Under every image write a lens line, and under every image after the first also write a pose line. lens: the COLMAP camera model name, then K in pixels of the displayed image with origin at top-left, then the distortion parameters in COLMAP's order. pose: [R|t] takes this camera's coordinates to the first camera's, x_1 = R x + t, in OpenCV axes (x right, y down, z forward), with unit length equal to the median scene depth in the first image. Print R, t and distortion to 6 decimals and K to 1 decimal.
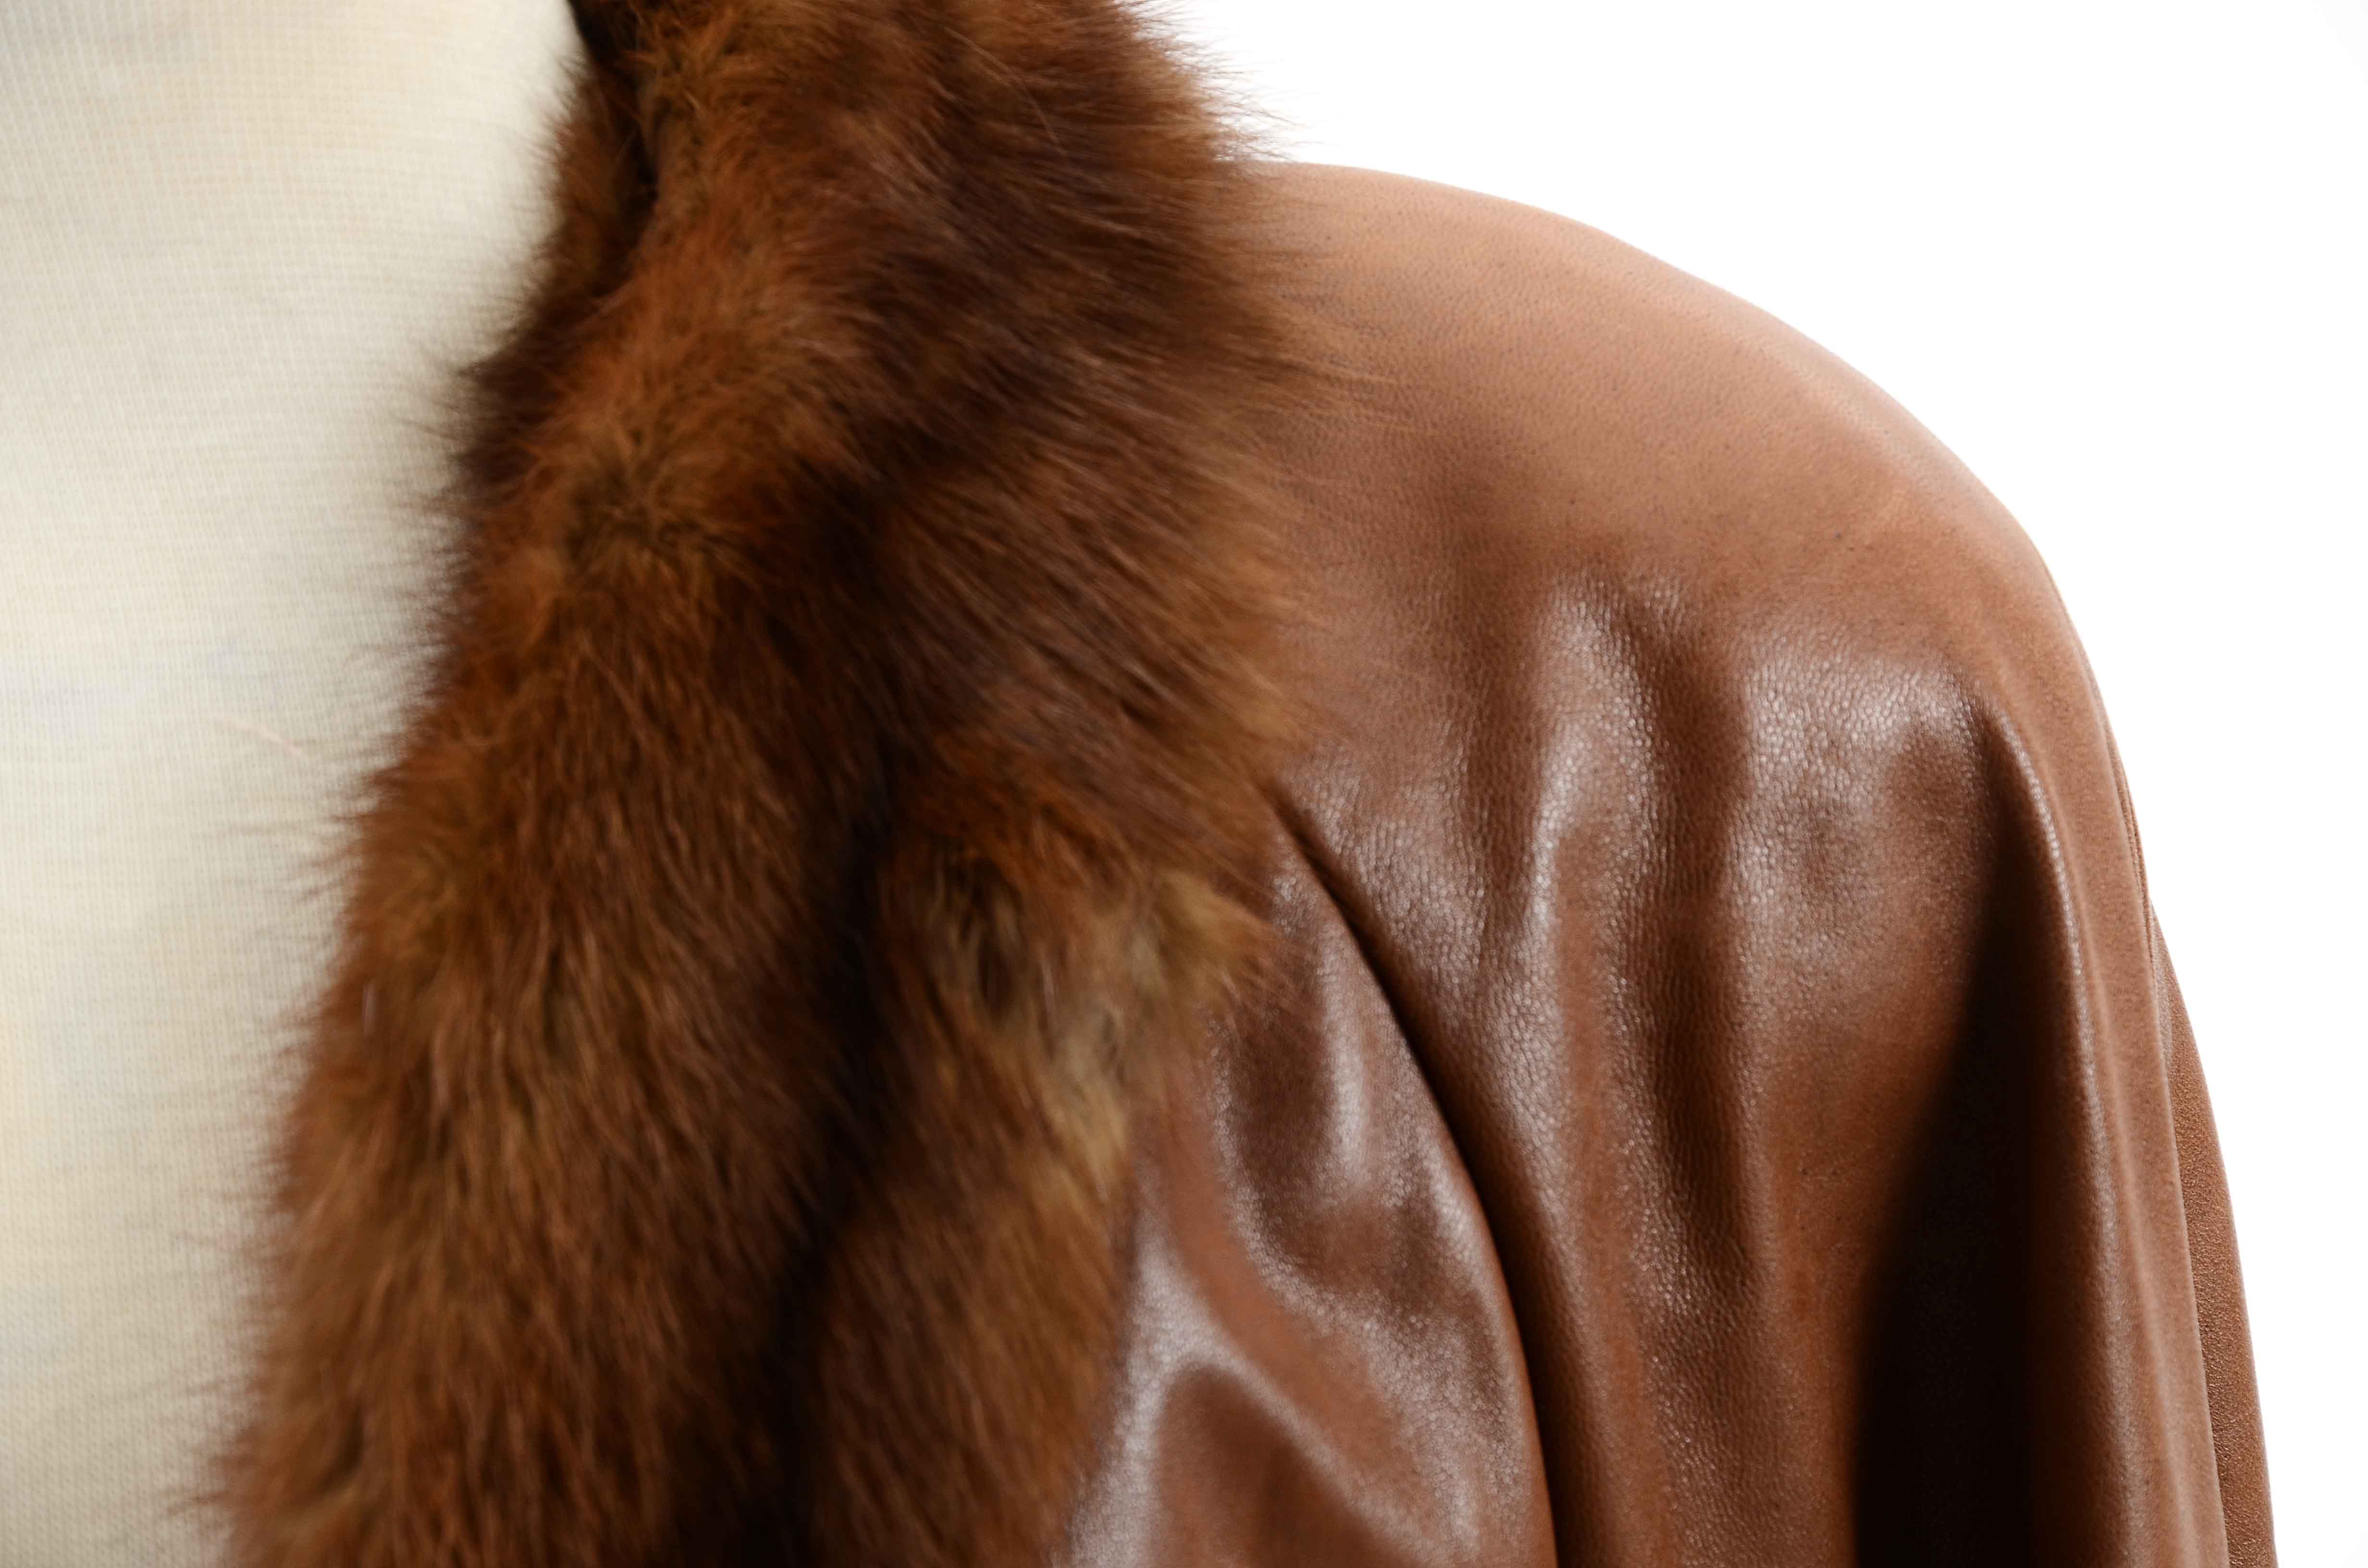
lens RADIAL K [[10019.8, 0, 1184.0], [0, 10019.8, 784.0], [0, 0, 1]] dist [1.415535, -1.930687]
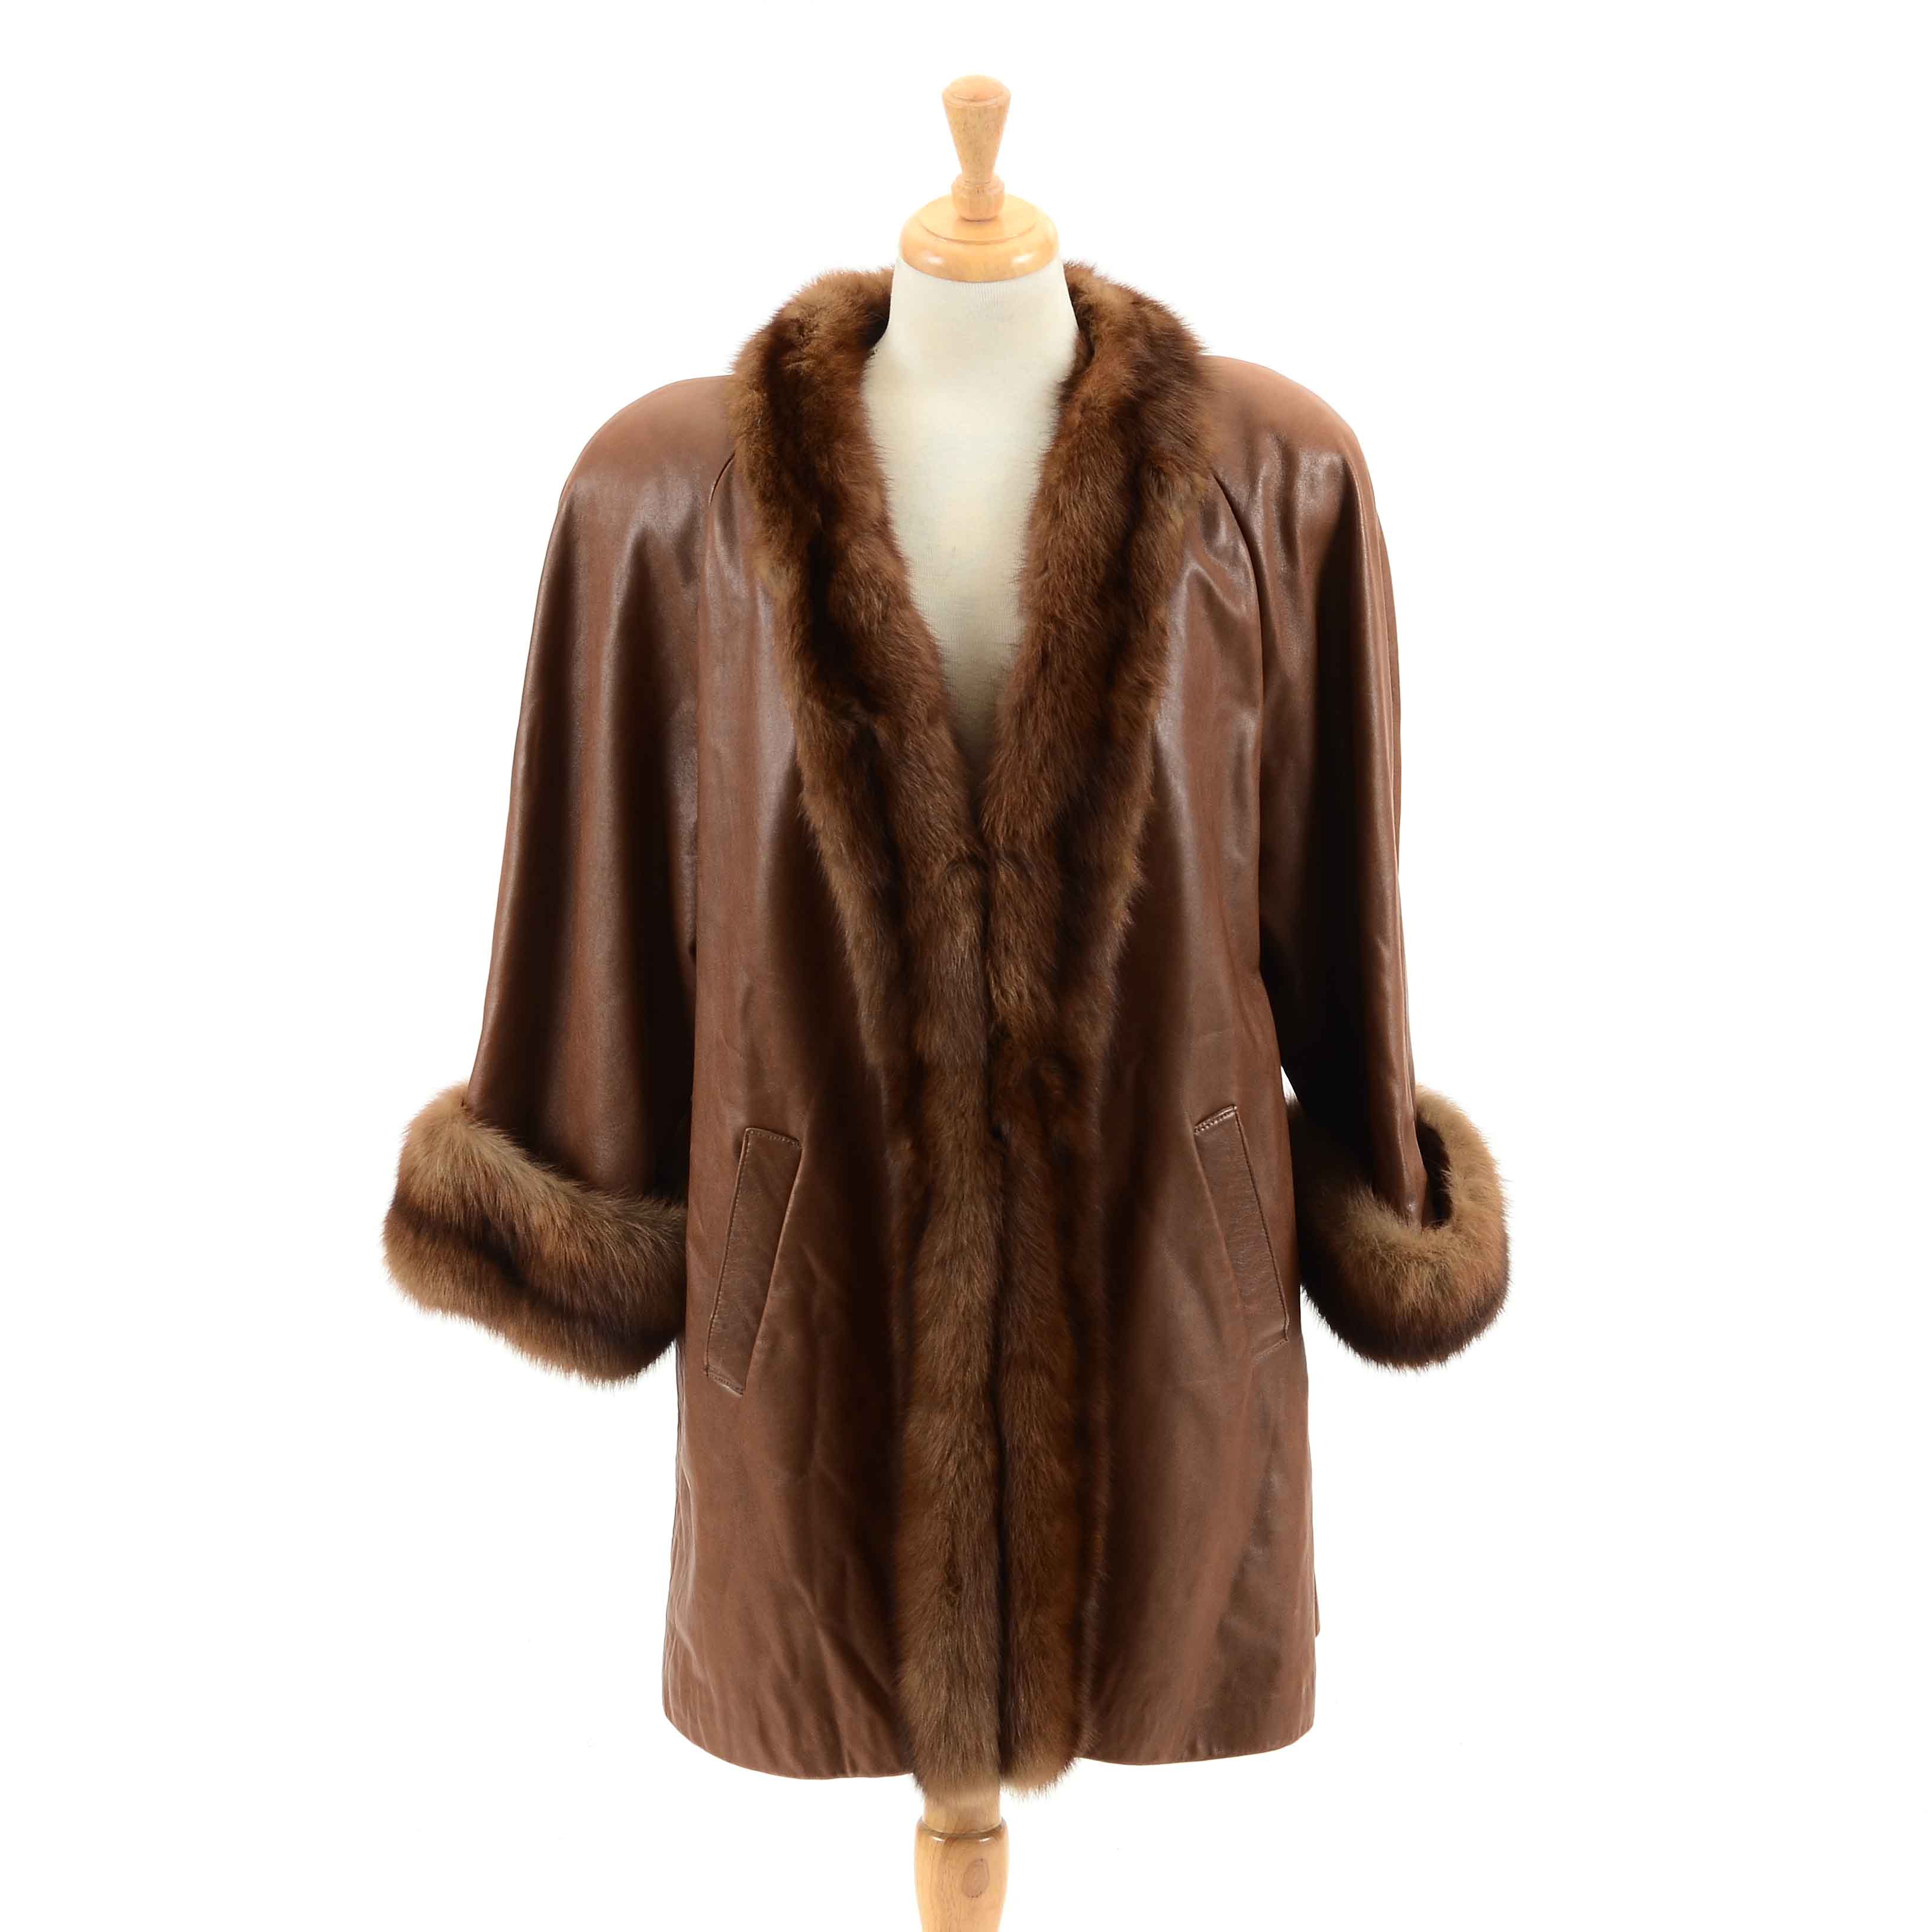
lens RADIAL K [[4604.5, 0, 966.0], [0, 4604.5, 966.0], [0, 0, 1]] dist [0.180853, 0.295110]
pose [[0.999867, 0.014583, -0.007279, -0.100516], [-0.014676, 0.999809, -0.012874, 0.305610], [0.007090, 0.012980, 0.999891, -1.464950]]
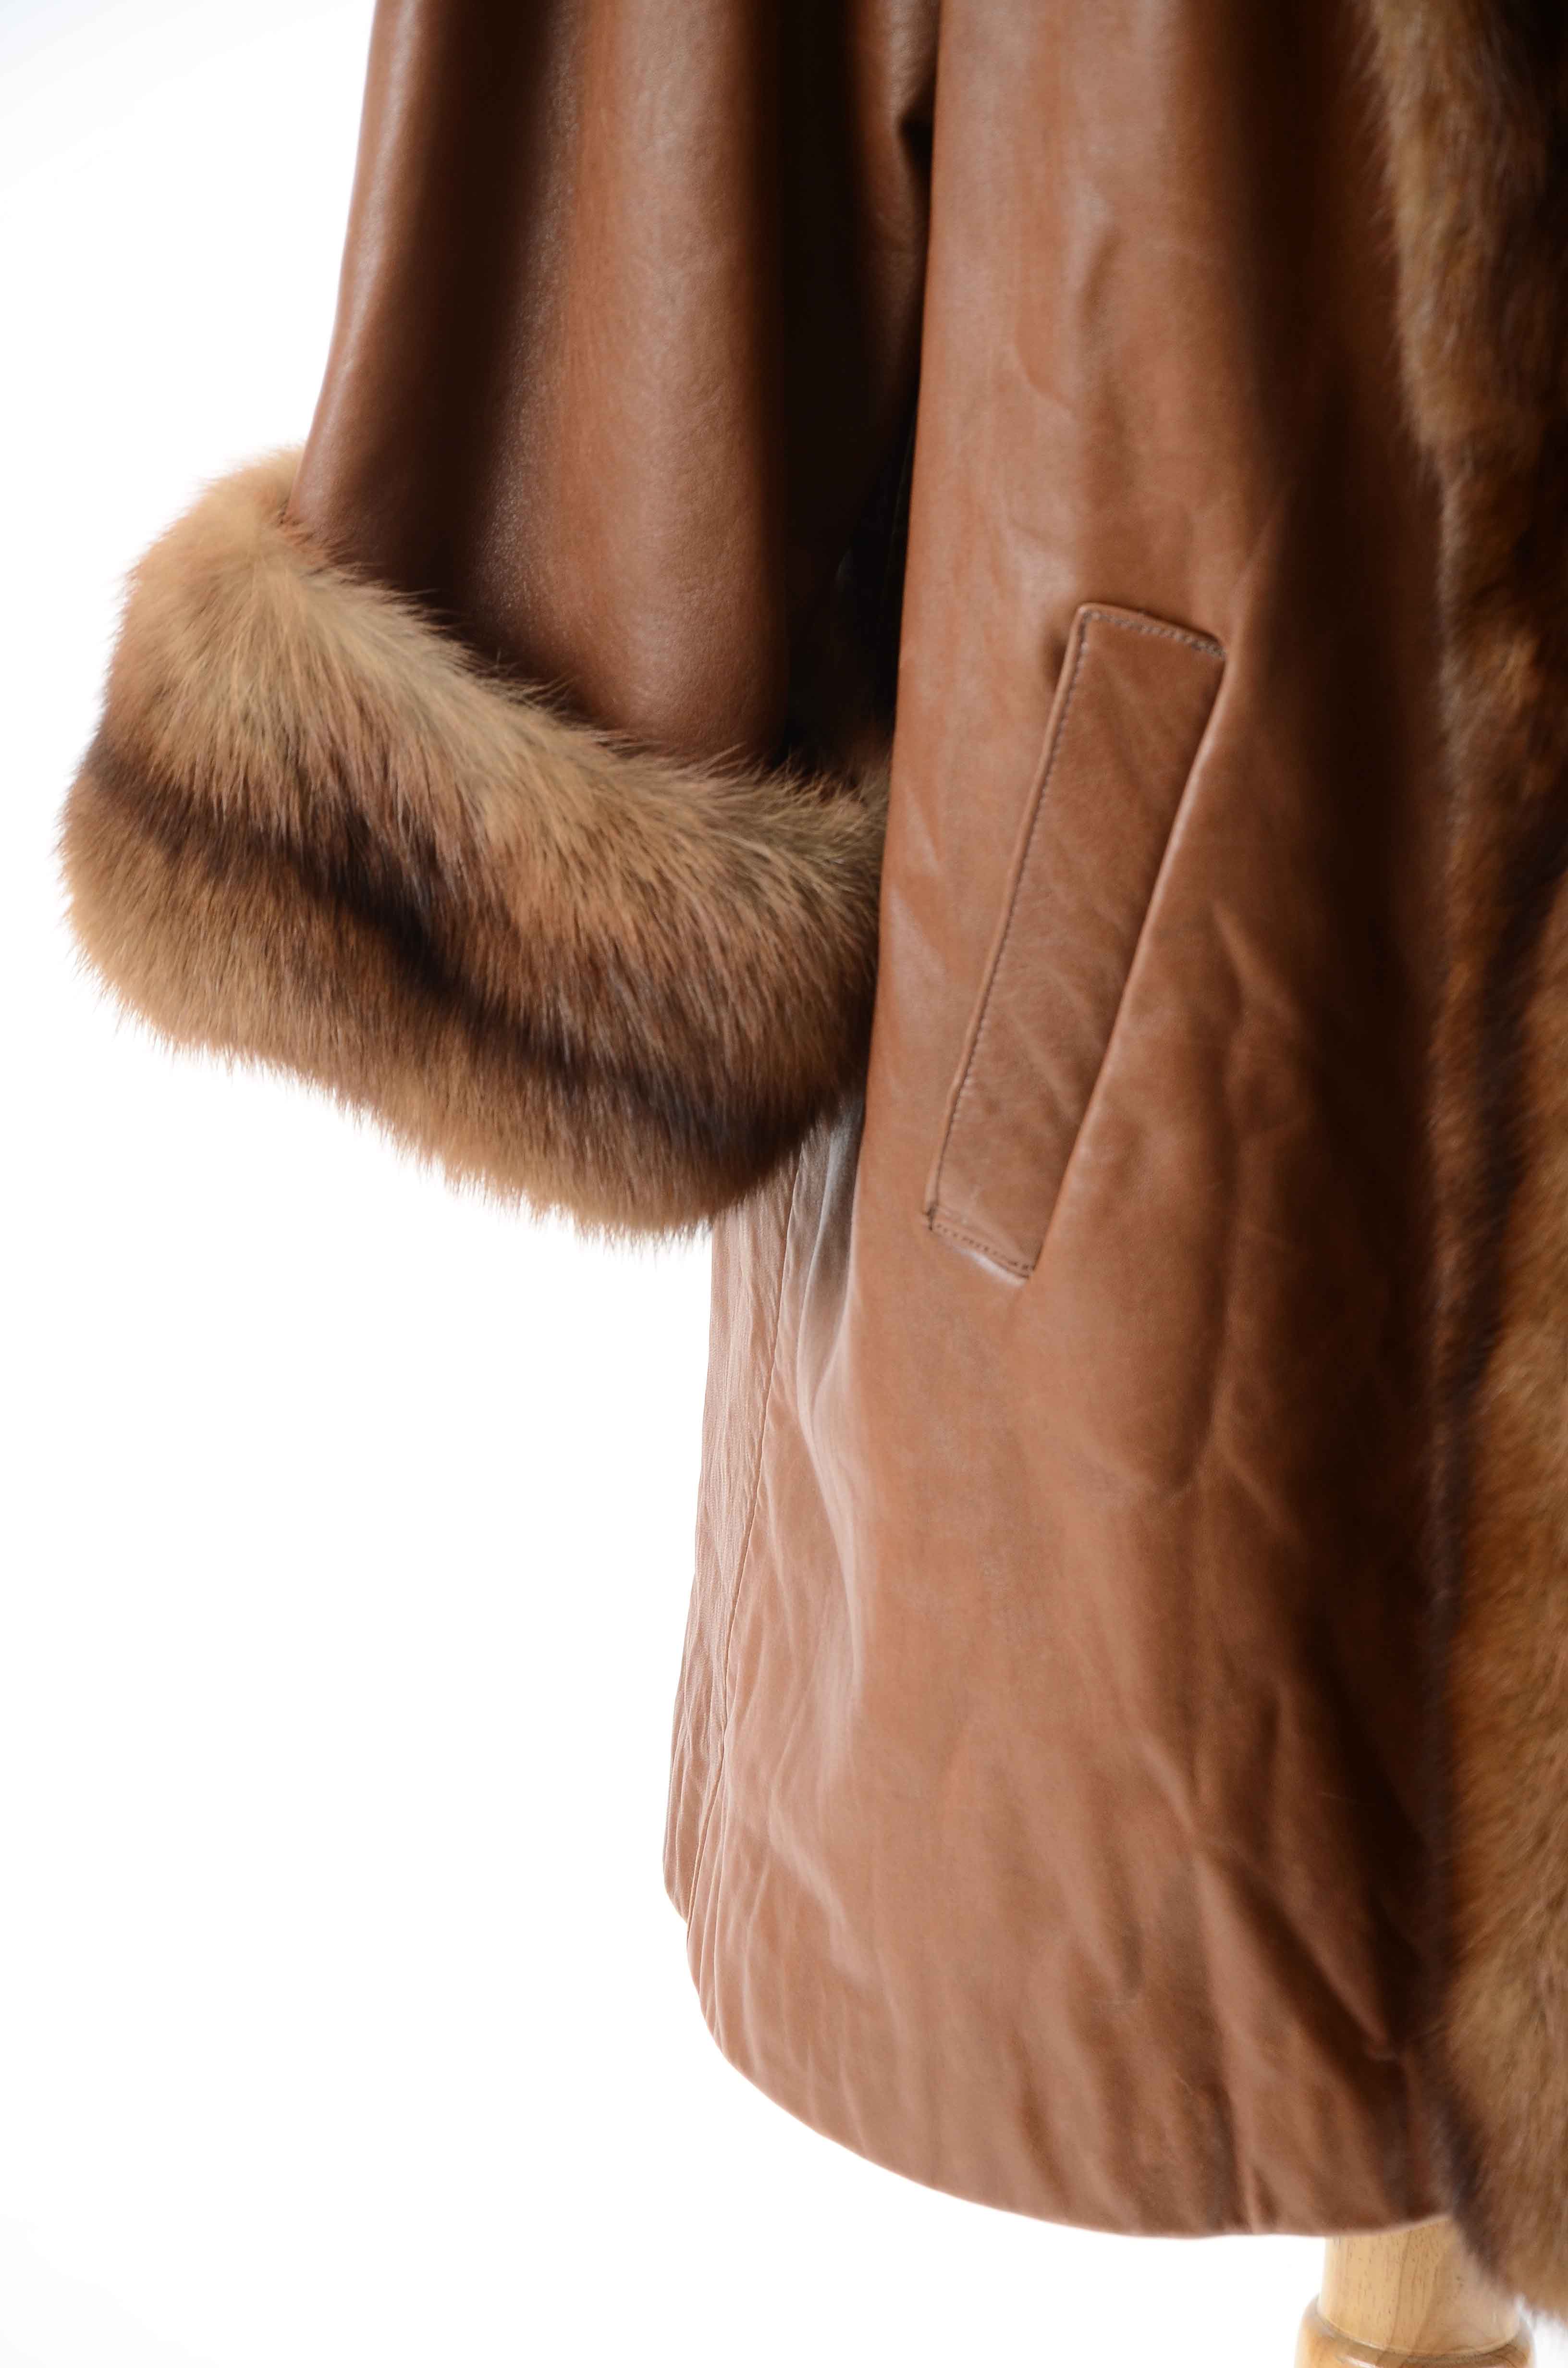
lens RADIAL K [[10019.8, 0, 784.0], [0, 10019.8, 1184.0], [0, 0, 1]] dist [1.415535, -1.930687]
pose [[0.996697, 0.025079, 0.077240, -0.461574], [-0.032308, 0.995066, 0.093804, 0.287188], [-0.074506, -0.095990, 0.992590, -1.080531]]
